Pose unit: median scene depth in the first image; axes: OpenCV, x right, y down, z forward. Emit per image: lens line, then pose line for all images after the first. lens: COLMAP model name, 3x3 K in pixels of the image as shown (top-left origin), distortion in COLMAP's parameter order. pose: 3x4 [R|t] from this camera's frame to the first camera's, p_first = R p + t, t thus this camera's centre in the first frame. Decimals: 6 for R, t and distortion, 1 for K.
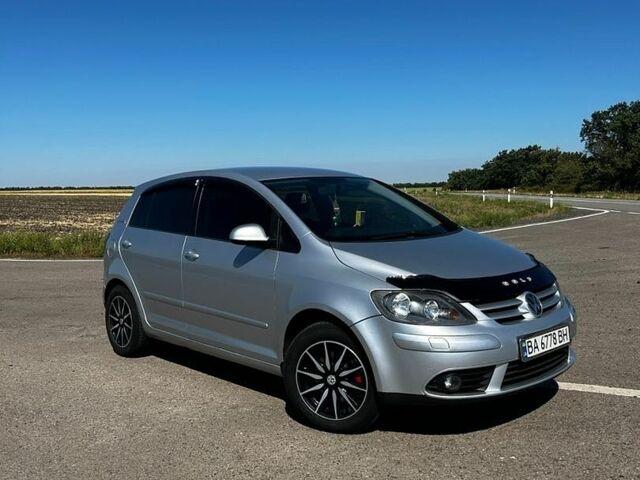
lens RADIAL K [[602.1, 0, 320.0], [0, 602.1, 240.0], [0, 0, 1]] dist [0.011410, 0.006154]
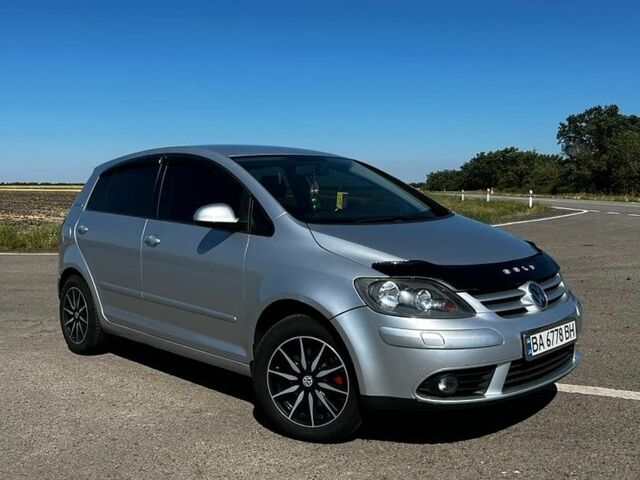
lens RADIAL K [[602.1, 0, 320.0], [0, 602.1, 240.0], [0, 0, 1]] dist [0.011410, 0.006154]
pose [[0.999337, 0.009959, 0.035013, 0.004079], [-0.010021, 0.999948, 0.001608, 0.024726], [-0.034995, -0.001958, 0.999386, 0.119261]]
